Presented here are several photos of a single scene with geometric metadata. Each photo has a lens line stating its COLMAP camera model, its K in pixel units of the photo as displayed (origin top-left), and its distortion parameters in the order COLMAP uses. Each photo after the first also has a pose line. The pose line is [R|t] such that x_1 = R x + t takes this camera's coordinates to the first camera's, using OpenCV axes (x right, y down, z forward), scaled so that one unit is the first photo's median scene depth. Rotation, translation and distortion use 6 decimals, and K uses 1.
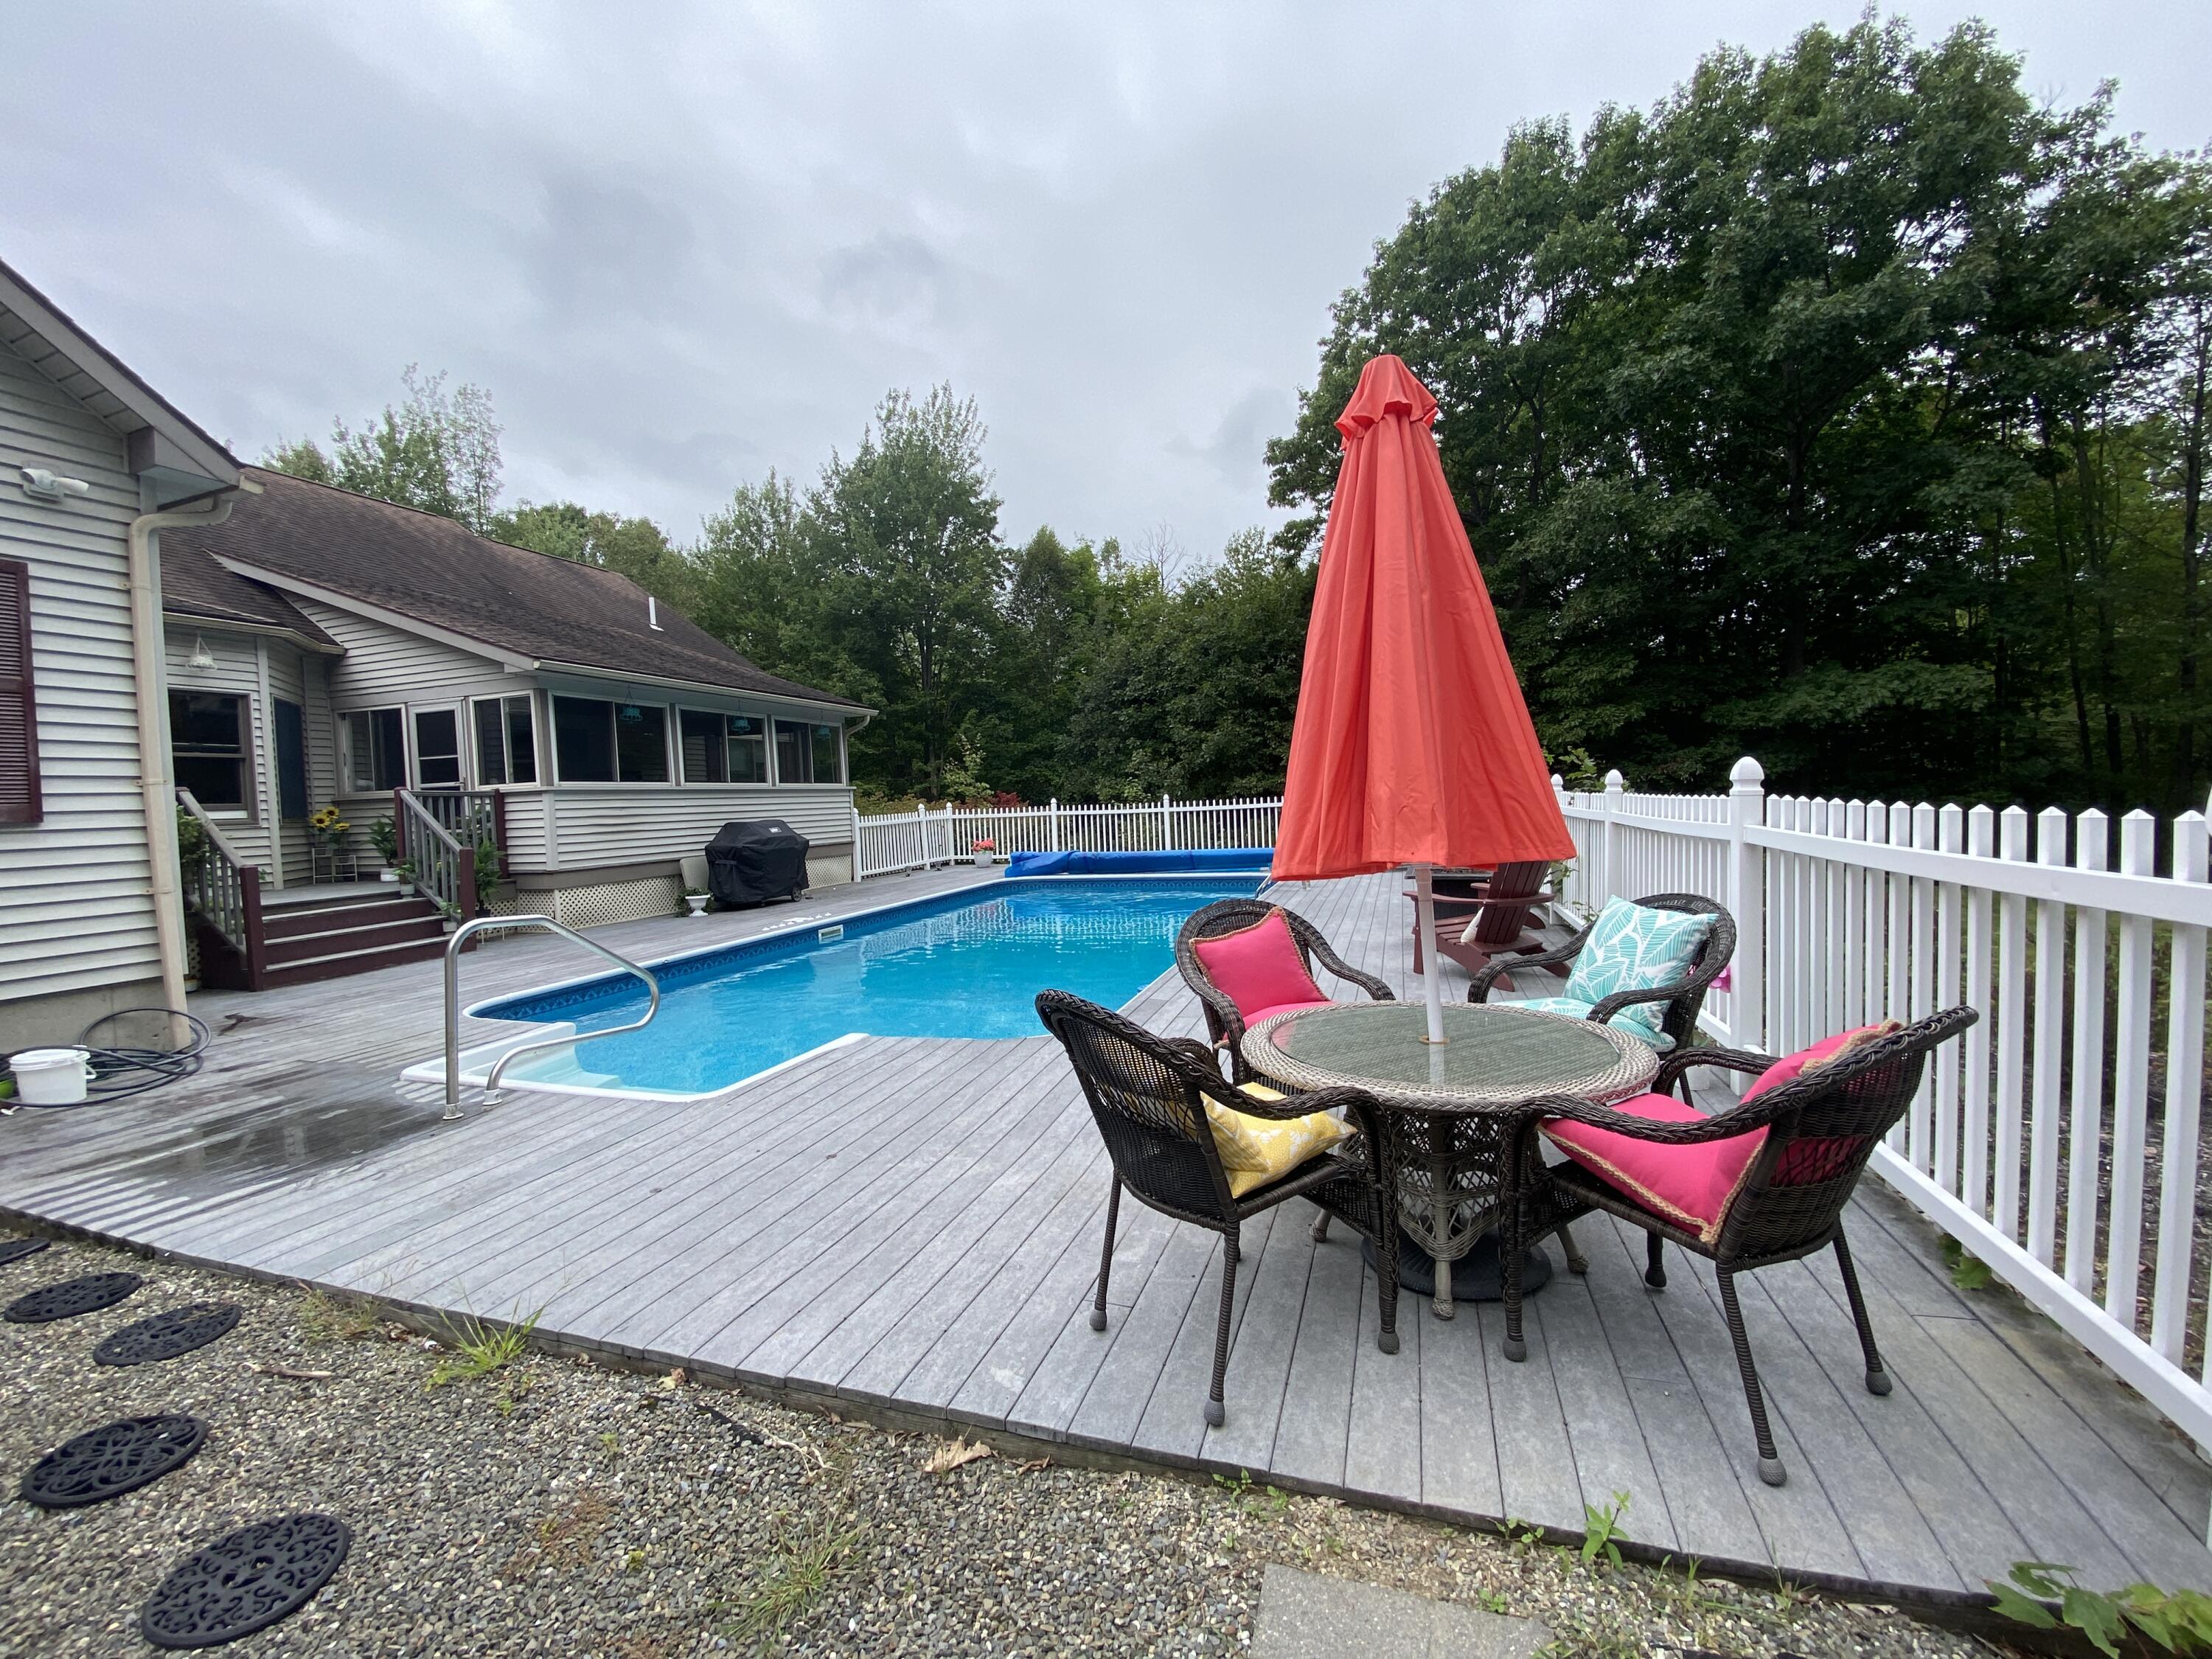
lens RADIAL K [[883.9, 0, 1102.5], [0, 883.9, 835.9], [0, 0, 1]] dist [0.039287, -0.031910]
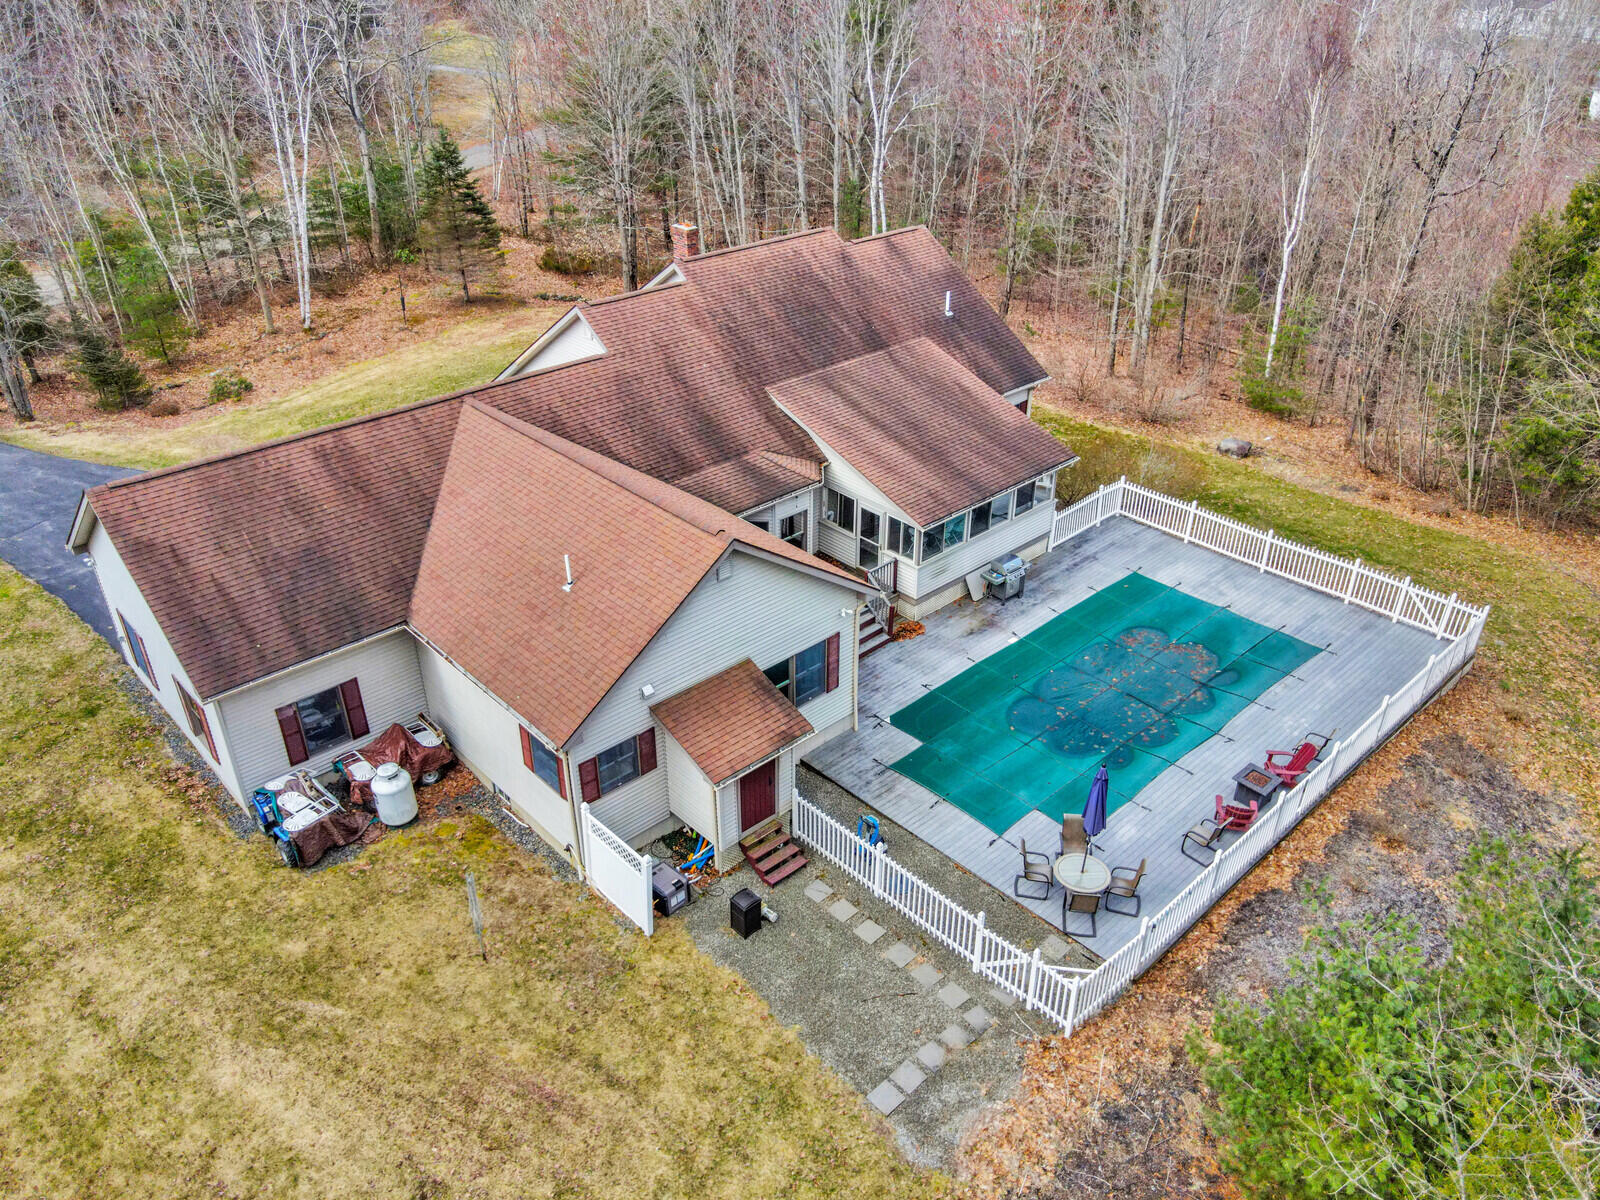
lens RADIAL K [[1185.4, 0, 810.3], [0, 1185.4, 603.7], [0, 0, 1]] dist [-0.002734, 0.002206]
pose [[0.882579, 0.278334, -0.378926, 0.224840], [-0.061505, 0.867367, 0.493854, -1.088508], [0.466124, -0.412559, 0.782639, -1.136682]]
